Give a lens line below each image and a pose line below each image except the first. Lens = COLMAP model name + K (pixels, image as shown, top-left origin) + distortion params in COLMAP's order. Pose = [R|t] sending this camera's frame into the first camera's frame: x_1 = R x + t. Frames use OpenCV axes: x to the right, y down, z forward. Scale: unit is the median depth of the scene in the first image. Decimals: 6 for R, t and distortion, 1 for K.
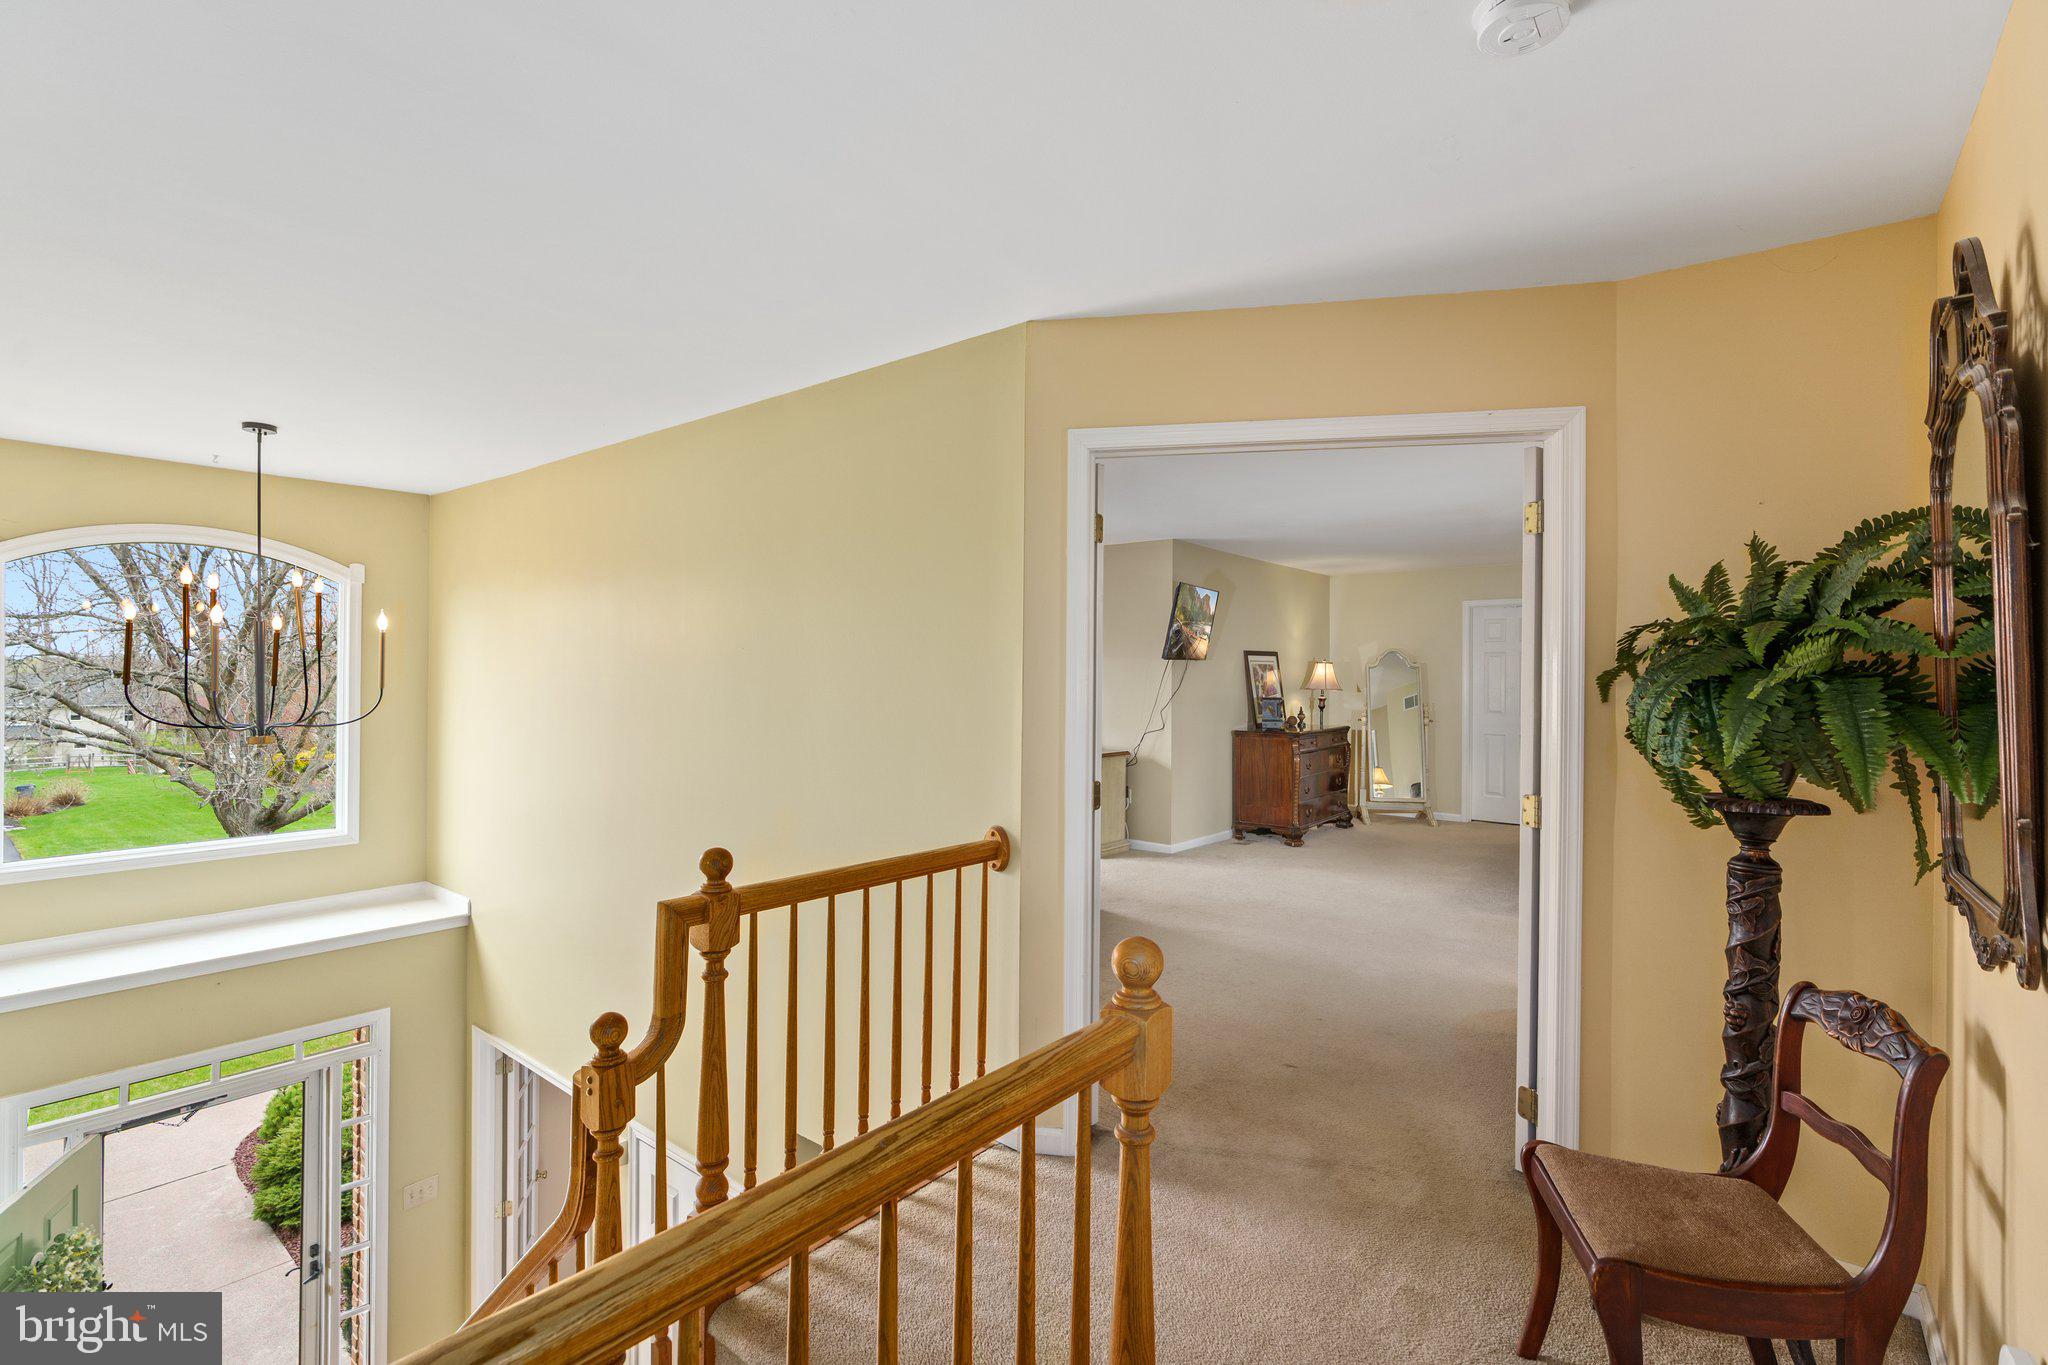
lens RADIAL K [[918.4, 0, 1030.2], [0, 918.4, 674.4], [0, 0, 1]] dist [0.001543, 0.000101]
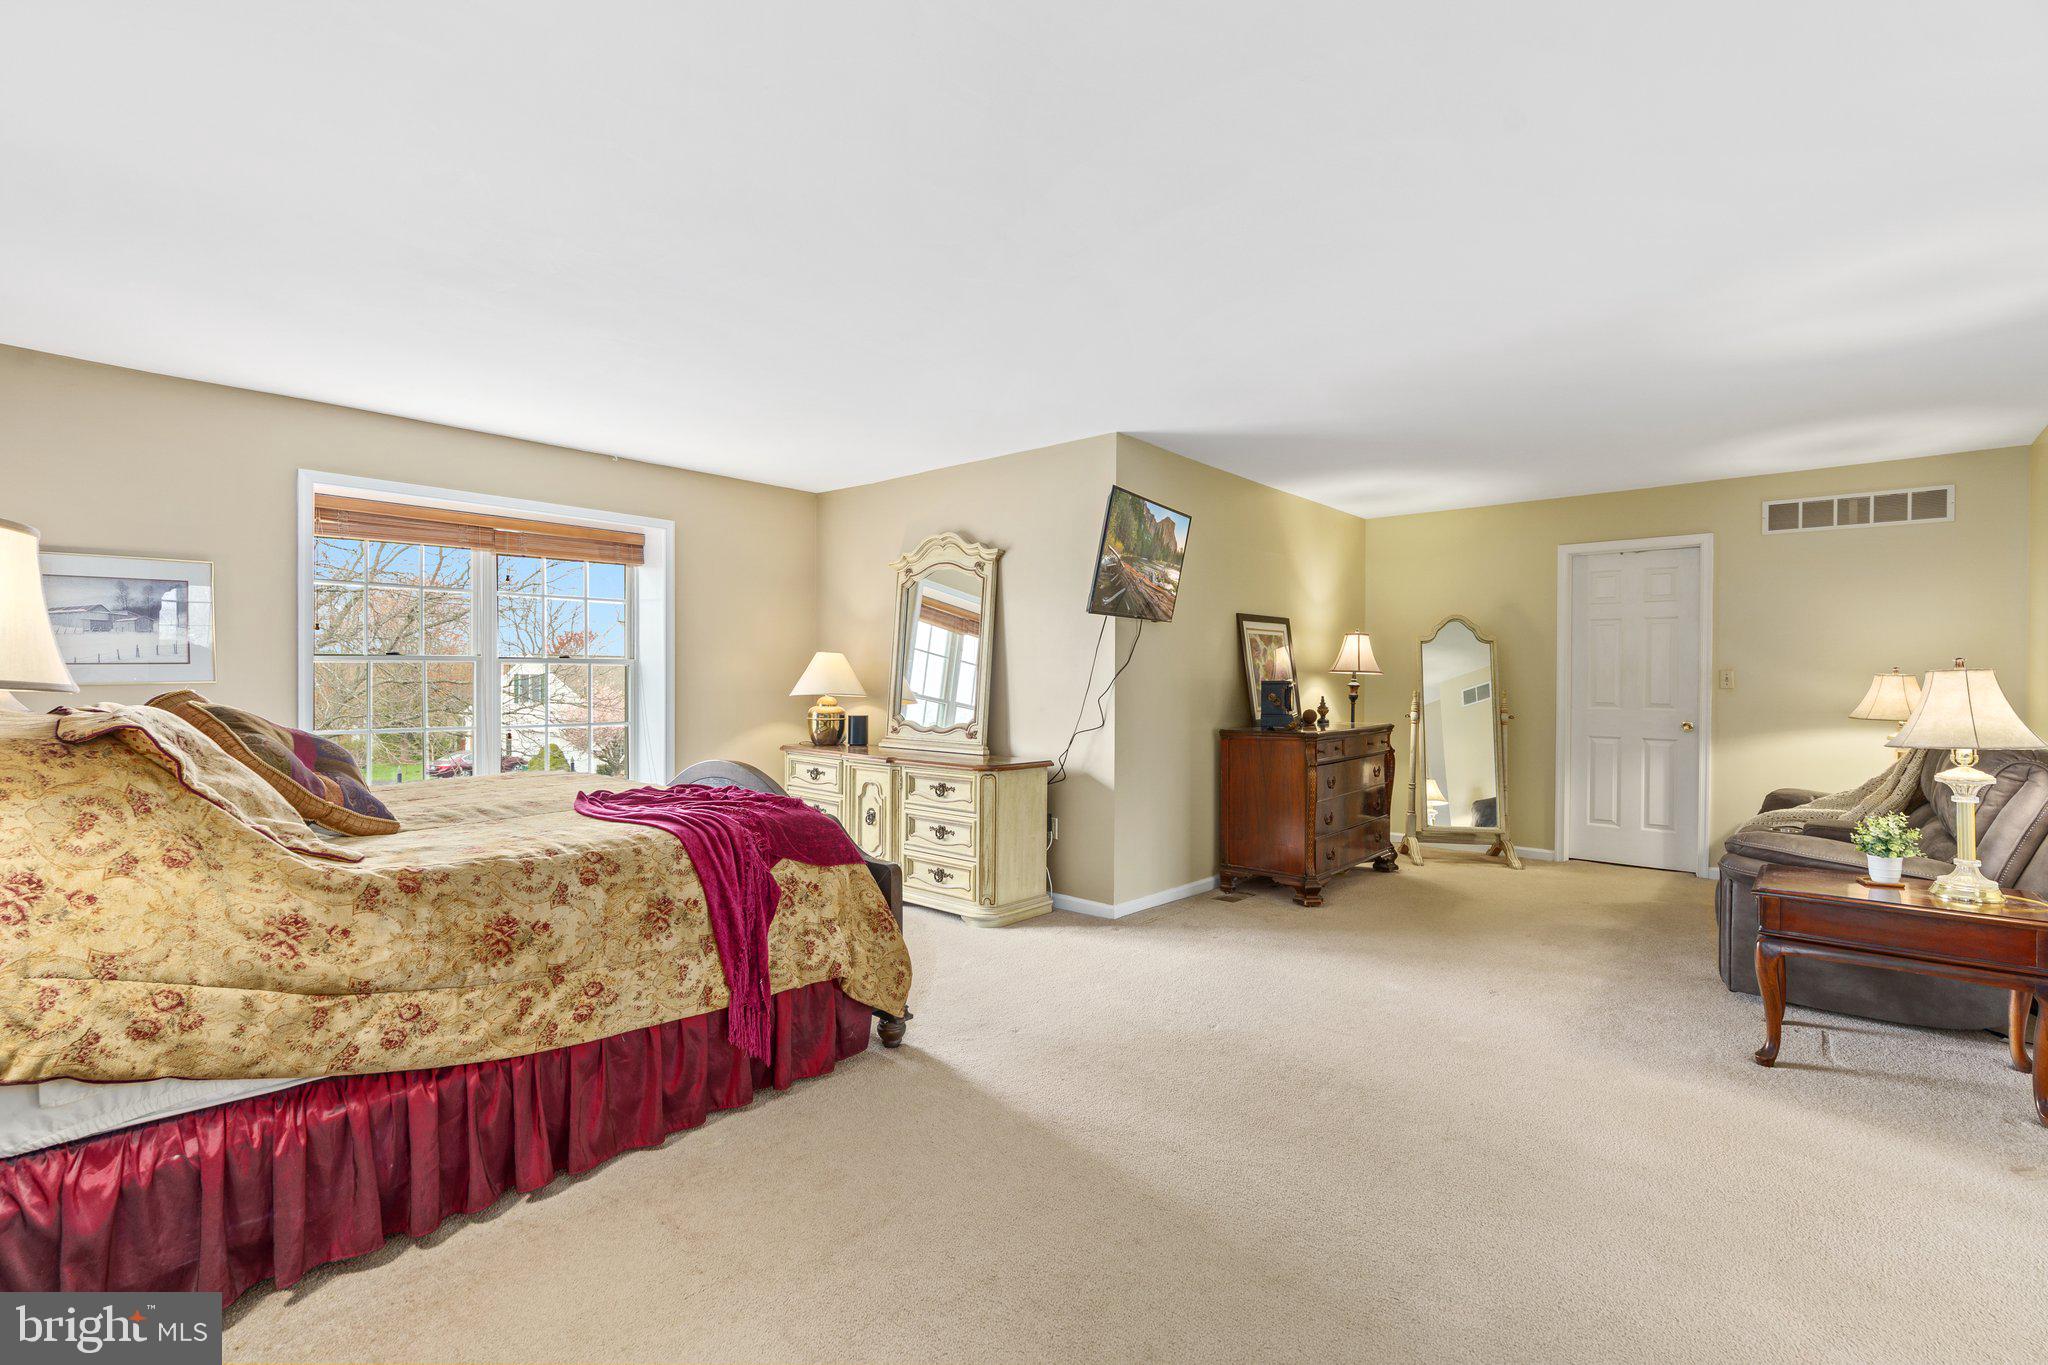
lens RADIAL K [[918.4, 0, 1020.6], [0, 918.4, 678.8], [0, 0, 1]] dist [0.001543, 0.000101]
pose [[0.998799, 0.001436, -0.048980, 0.116371], [-0.001331, 0.999997, 0.002181, 0.023527], [0.048982, -0.002114, 0.998797, 0.340096]]
